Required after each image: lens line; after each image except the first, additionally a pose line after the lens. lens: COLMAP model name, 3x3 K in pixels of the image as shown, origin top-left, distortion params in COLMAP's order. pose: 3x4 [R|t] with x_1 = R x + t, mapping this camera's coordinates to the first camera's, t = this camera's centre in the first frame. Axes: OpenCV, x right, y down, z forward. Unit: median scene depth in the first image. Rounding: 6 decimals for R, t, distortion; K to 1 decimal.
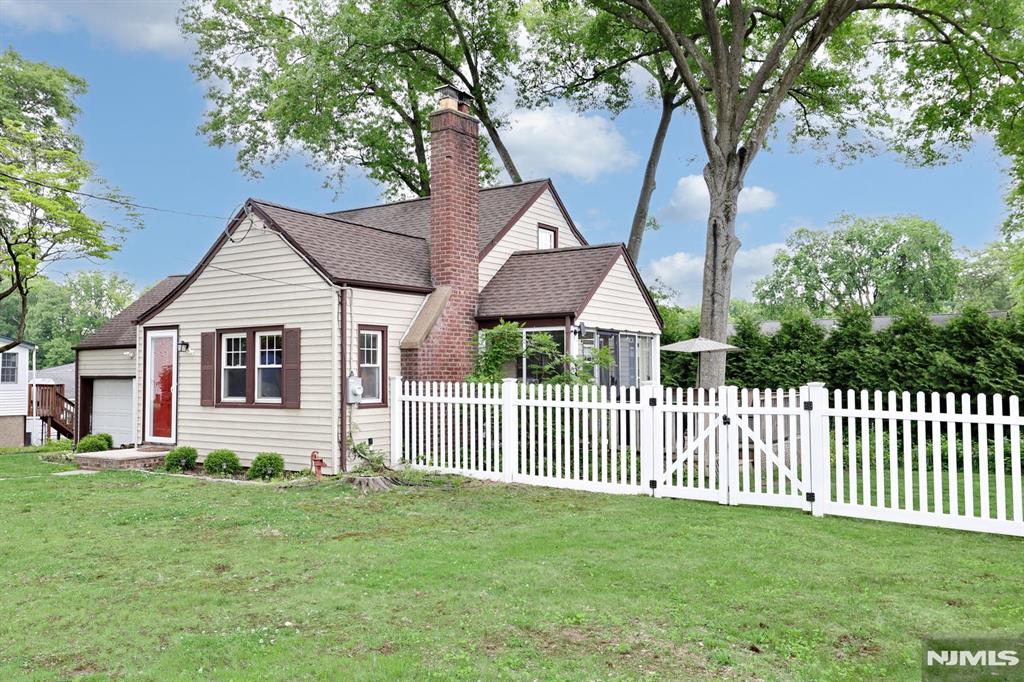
lens RADIAL K [[853.1, 0, 512.0], [0, 853.1, 341.0], [0, 0, 1]] dist [0.000224, -0.001630]
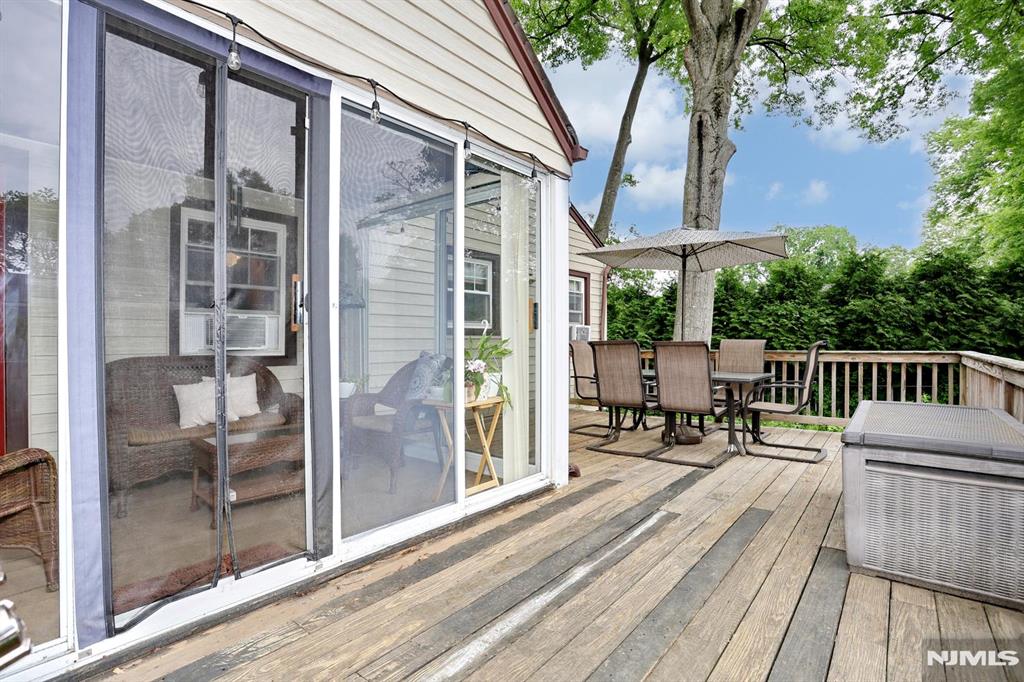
lens RADIAL K [[495.5, 0, 512.0], [0, 495.5, 341.0], [0, 0, 1]] dist [-0.040369, 0.000458]
pose [[0.994925, 0.003211, -0.100572, 0.108572], [0.001444, 0.998932, 0.046178, 0.028931], [0.100613, -0.046089, 0.993858, 0.505280]]
